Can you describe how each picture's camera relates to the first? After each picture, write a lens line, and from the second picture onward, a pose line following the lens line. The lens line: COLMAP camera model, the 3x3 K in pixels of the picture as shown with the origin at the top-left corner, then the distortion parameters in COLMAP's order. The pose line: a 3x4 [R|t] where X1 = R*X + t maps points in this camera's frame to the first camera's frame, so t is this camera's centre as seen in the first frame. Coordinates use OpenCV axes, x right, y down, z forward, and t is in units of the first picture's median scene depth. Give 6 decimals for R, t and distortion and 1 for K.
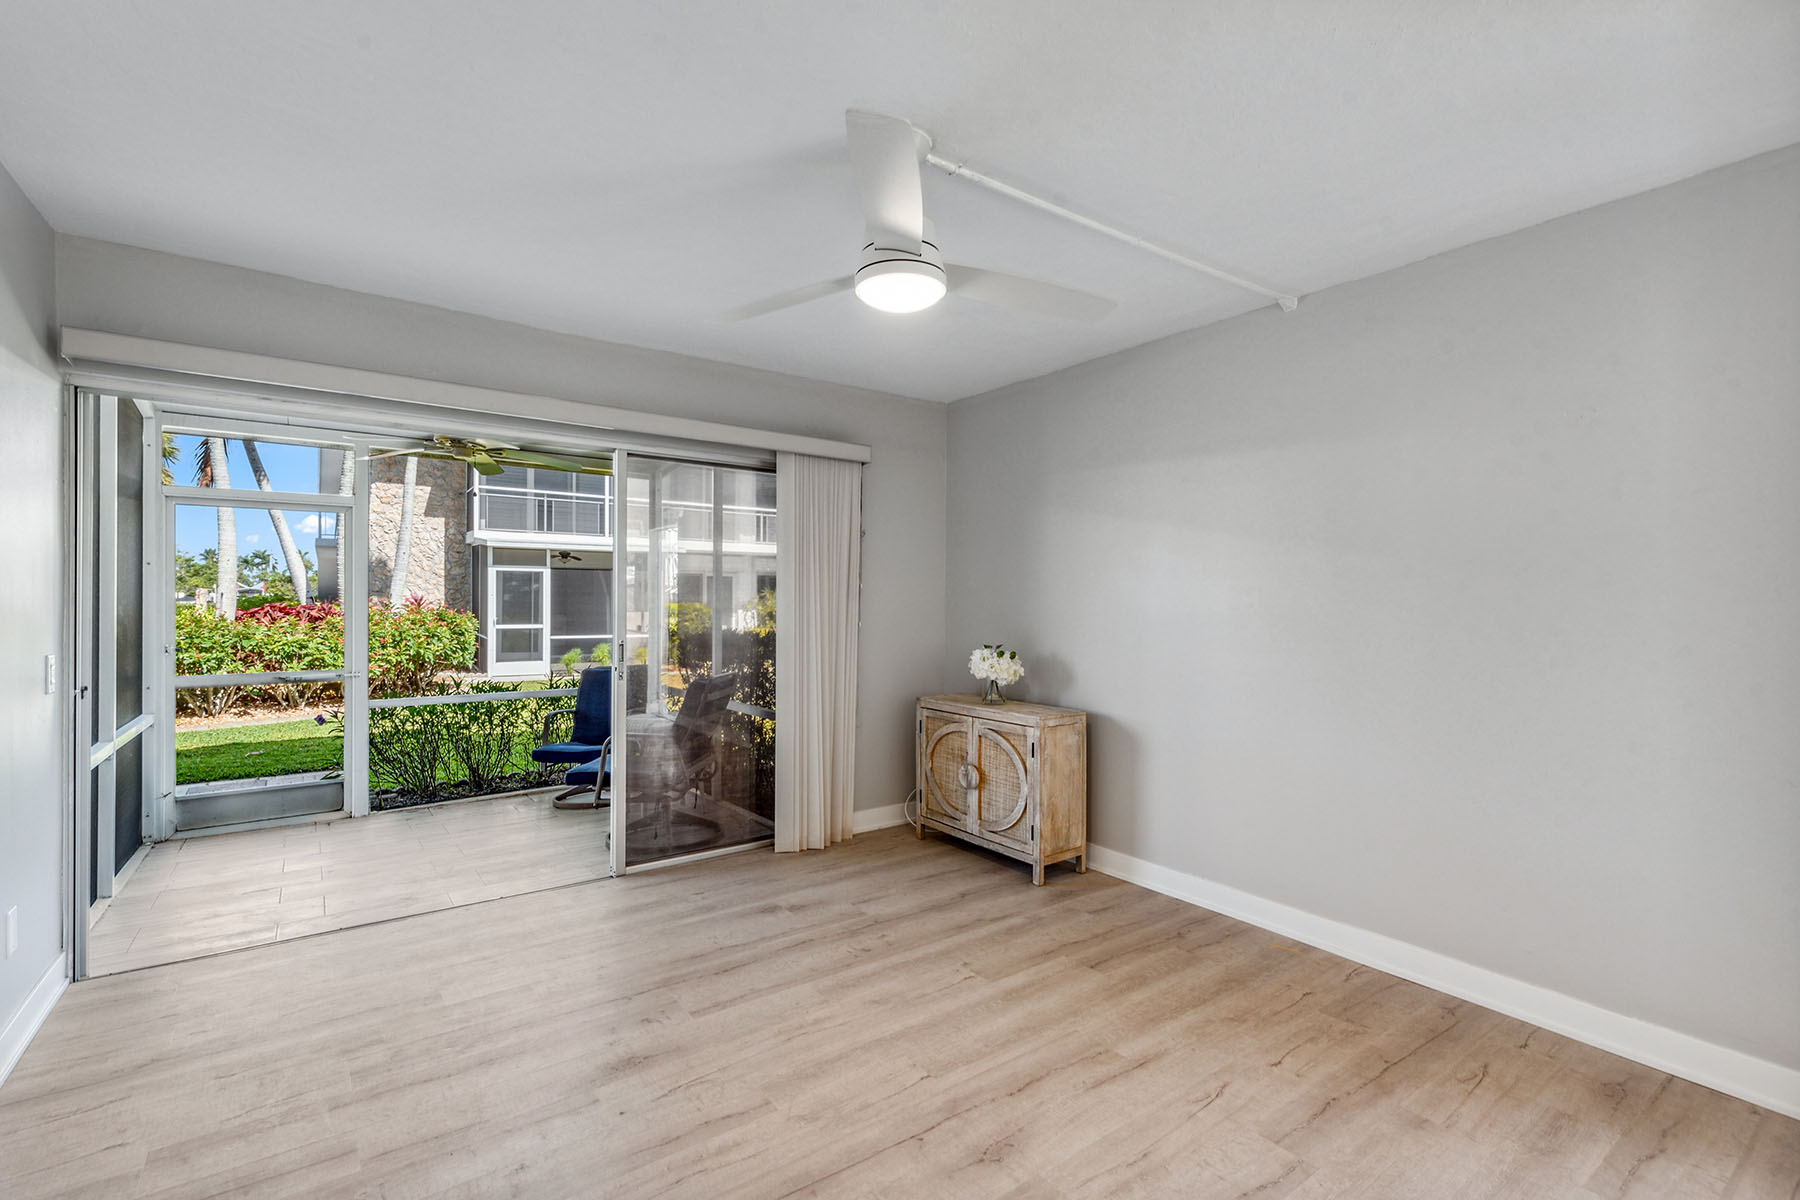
lens RADIAL K [[789.5, 0, 900.0], [0, 789.5, 600.0], [0, 0, 1]] dist [0.002024, 0.000119]
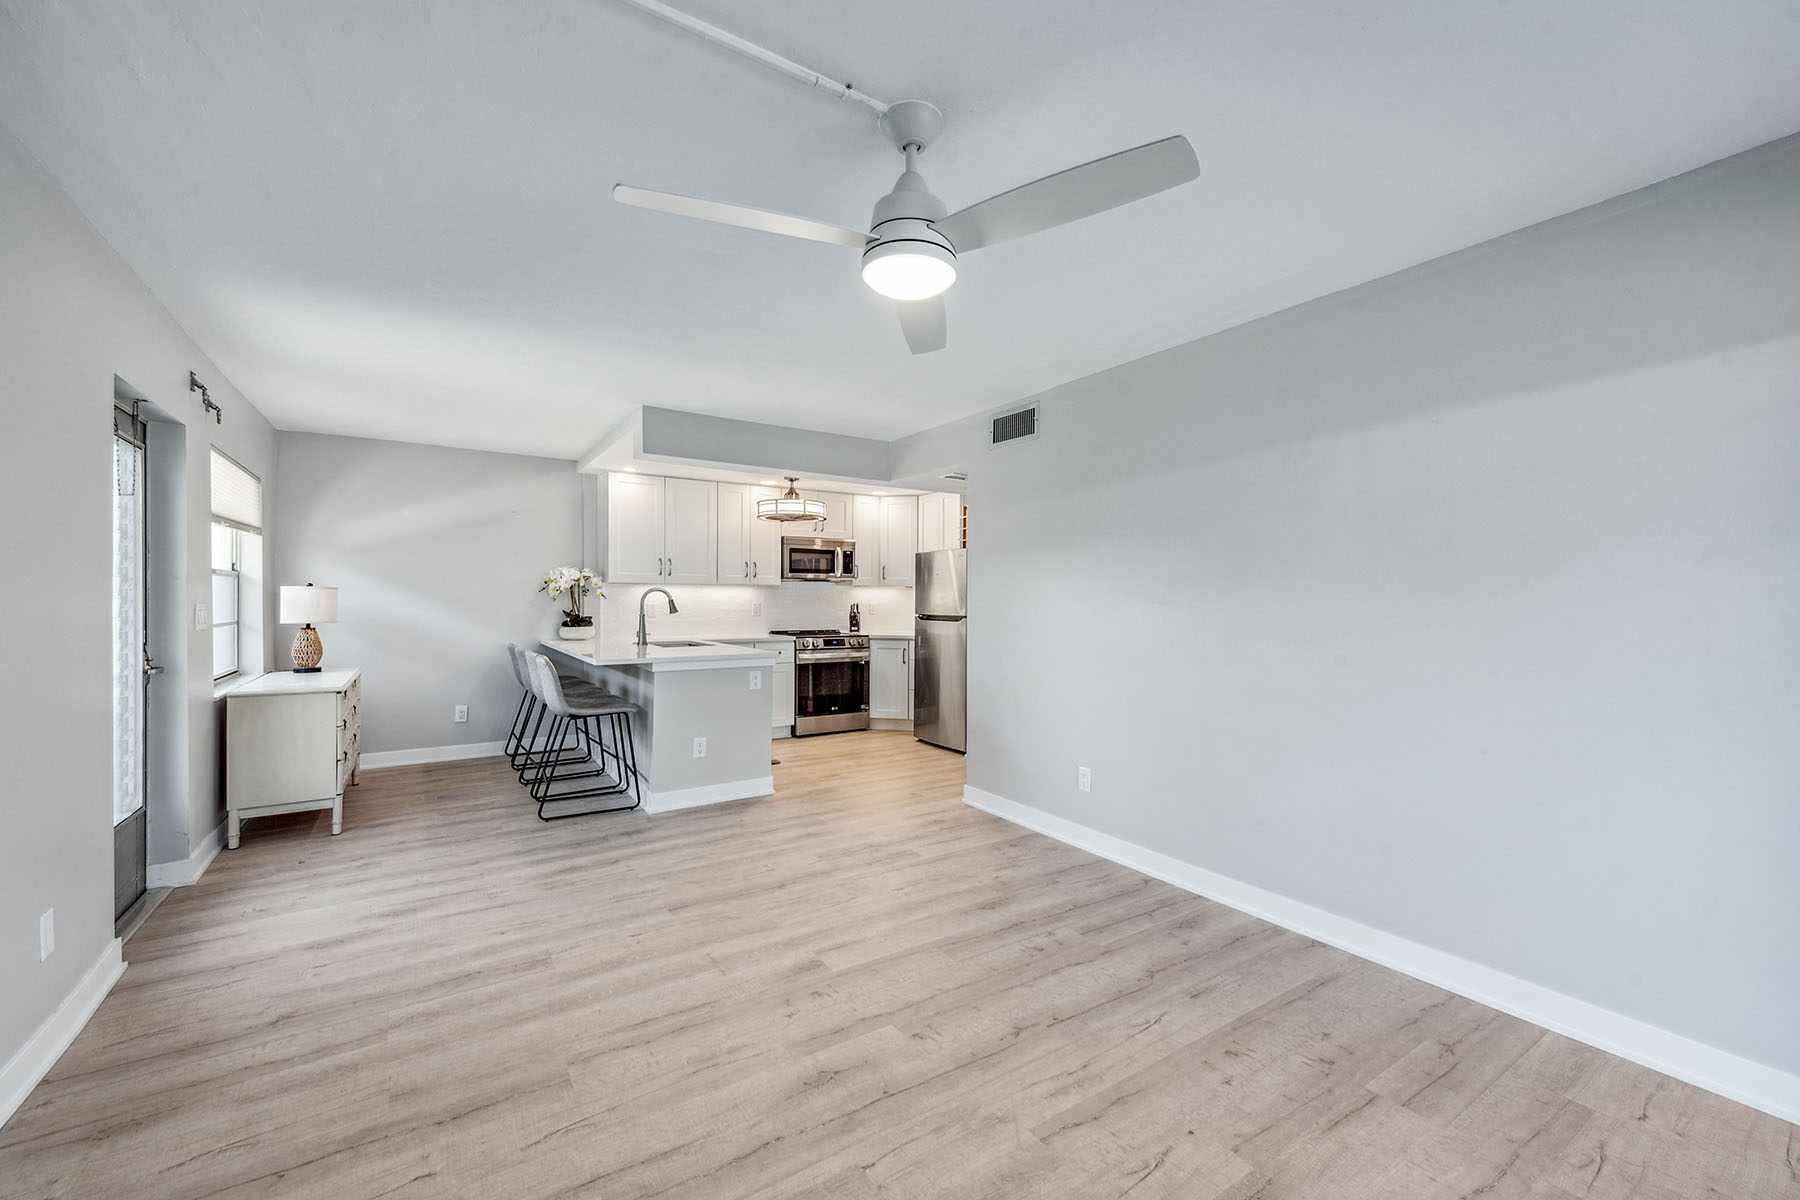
lens RADIAL K [[732.9, 0, 902.5], [0, 732.9, 592.5], [0, 0, 1]] dist [0.018299, 0.000133]
pose [[-0.998669, -0.008388, 0.050899, -0.022333], [-0.008732, 0.999941, -0.006537, 0.000412], [-0.050841, -0.006973, -0.998682, 1.038328]]
